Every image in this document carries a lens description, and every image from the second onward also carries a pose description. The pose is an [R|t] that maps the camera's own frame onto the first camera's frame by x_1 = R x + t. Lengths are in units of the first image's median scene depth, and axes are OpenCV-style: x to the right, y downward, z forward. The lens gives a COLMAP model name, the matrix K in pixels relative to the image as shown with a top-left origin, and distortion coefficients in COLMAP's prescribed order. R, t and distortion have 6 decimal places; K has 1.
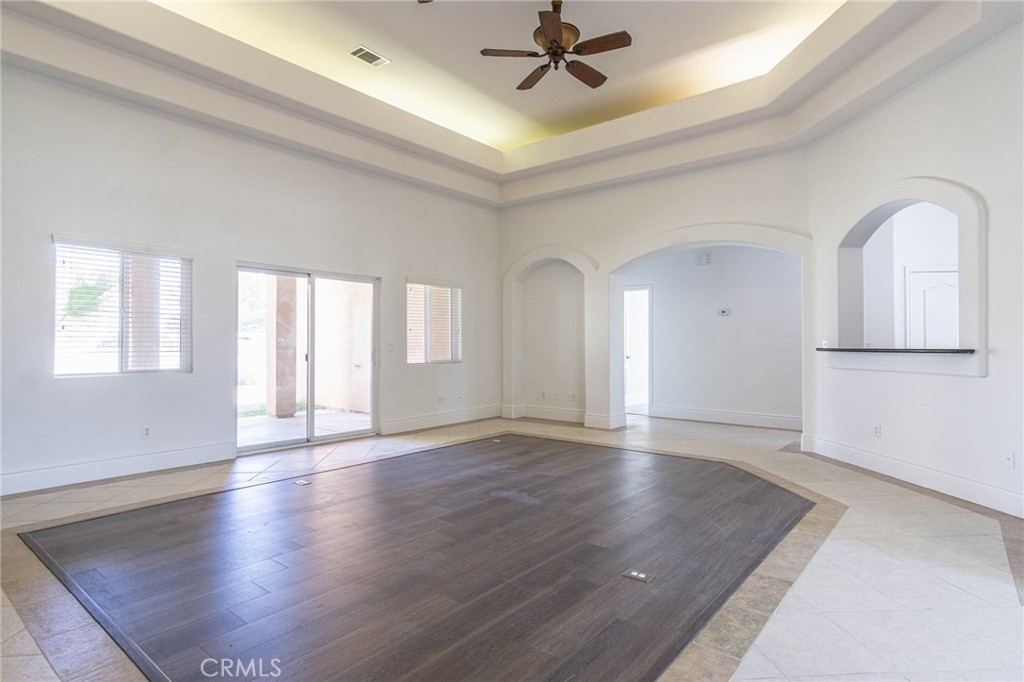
lens RADIAL K [[542.1, 0, 511.6], [0, 542.1, 343.4], [0, 0, 1]] dist [0.013055, -0.001103]
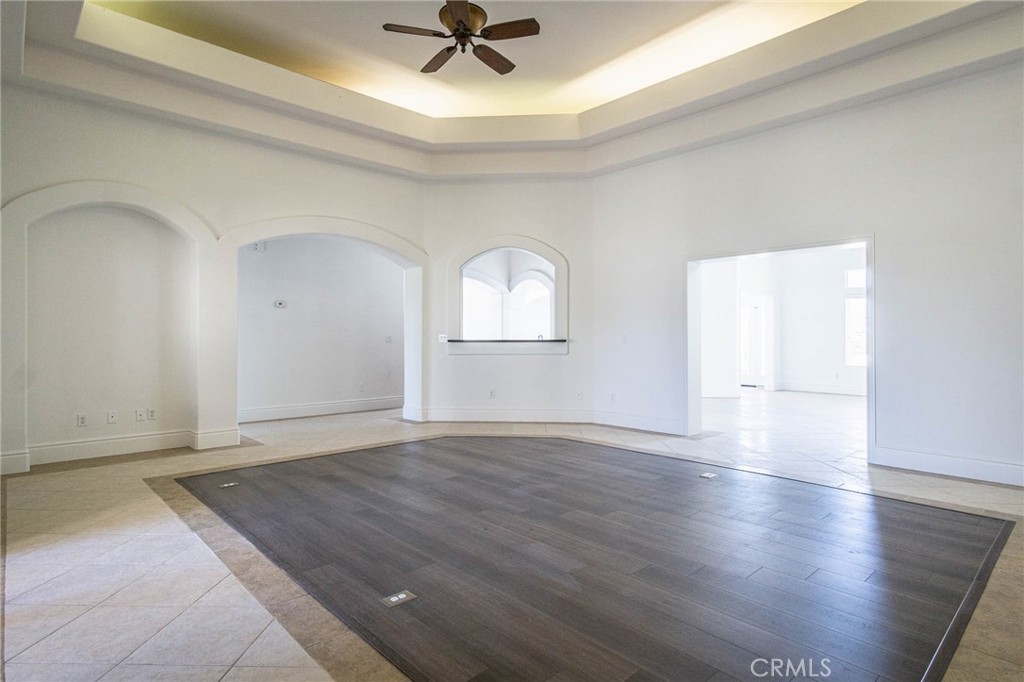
lens RADIAL K [[542.1, 0, 510.7], [0, 542.1, 335.5], [0, 0, 1]] dist [0.013055, -0.001103]
pose [[0.144704, -0.000310, 0.989475, -0.928337], [-0.000989, 0.999999, 0.000458, -0.003423], [-0.989474, -0.001045, 0.144704, 0.834455]]
